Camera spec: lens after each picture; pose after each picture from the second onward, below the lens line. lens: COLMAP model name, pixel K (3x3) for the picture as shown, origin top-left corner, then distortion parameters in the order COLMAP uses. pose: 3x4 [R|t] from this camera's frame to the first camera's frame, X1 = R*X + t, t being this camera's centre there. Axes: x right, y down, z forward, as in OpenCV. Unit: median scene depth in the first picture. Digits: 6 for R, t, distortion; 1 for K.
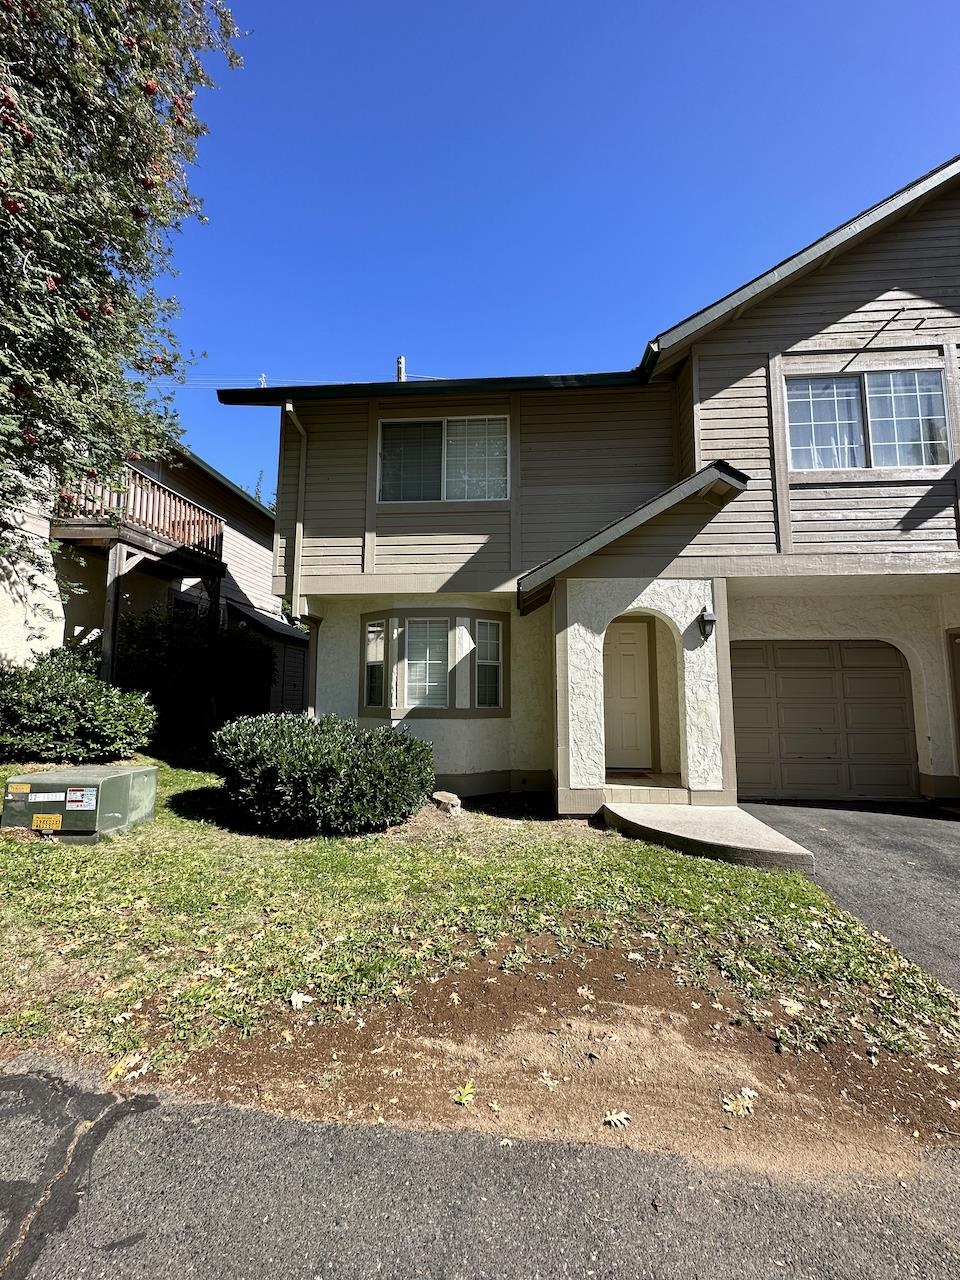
lens RADIAL K [[506.1, 0, 478.2], [0, 506.1, 639.1], [0, 0, 1]] dist [-0.003507, -0.000401]
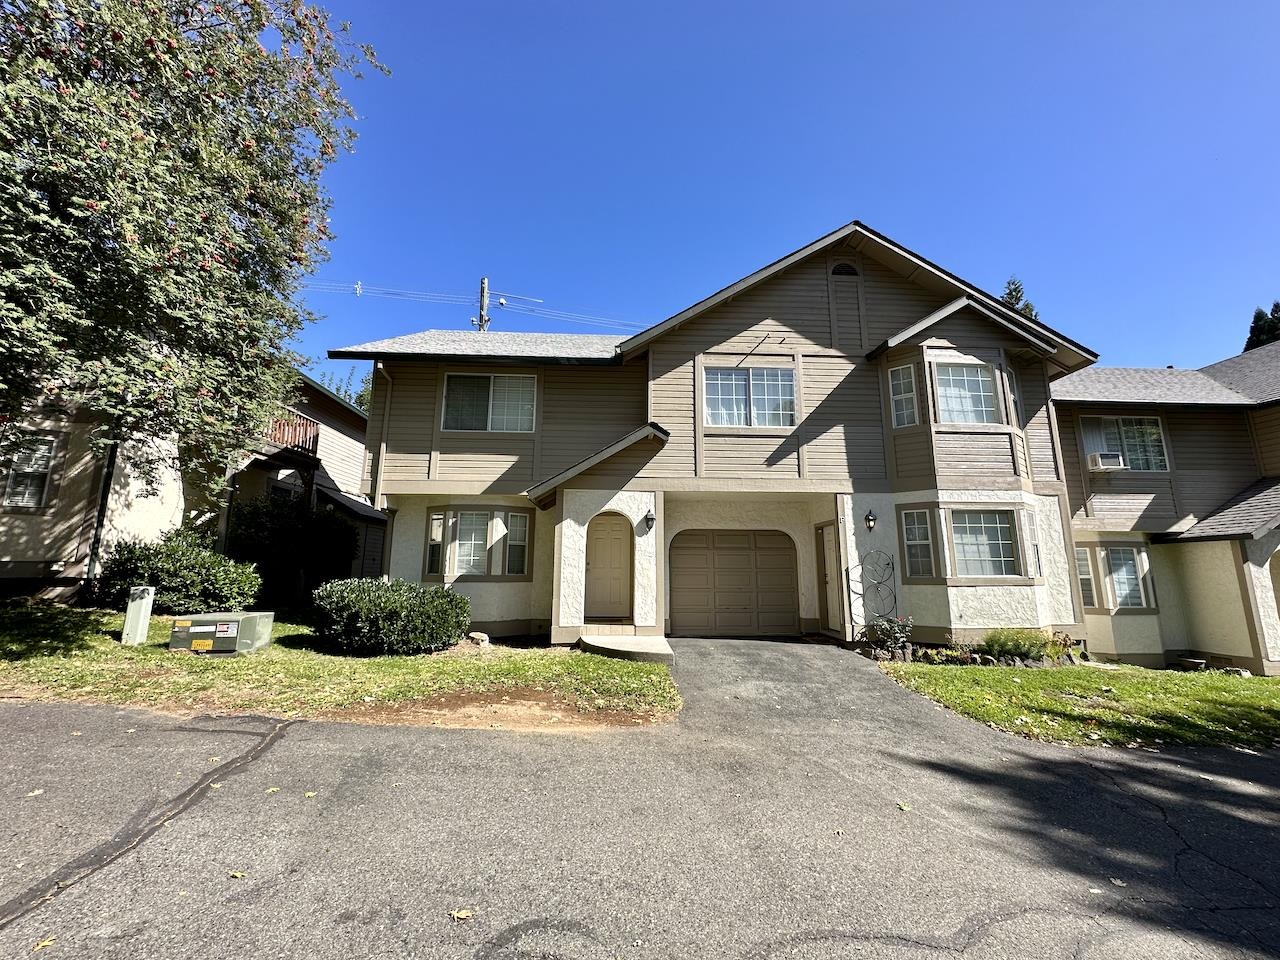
lens RADIAL K [[506.1, 0, 639.7], [0, 506.1, 478.2], [0, 0, 1]] dist [-0.003507, -0.000401]
pose [[0.991395, 0.024386, 0.128609, 0.201145], [-0.015173, 0.997280, -0.072133, -0.044553], [-0.130018, 0.069561, 0.989068, -0.549501]]
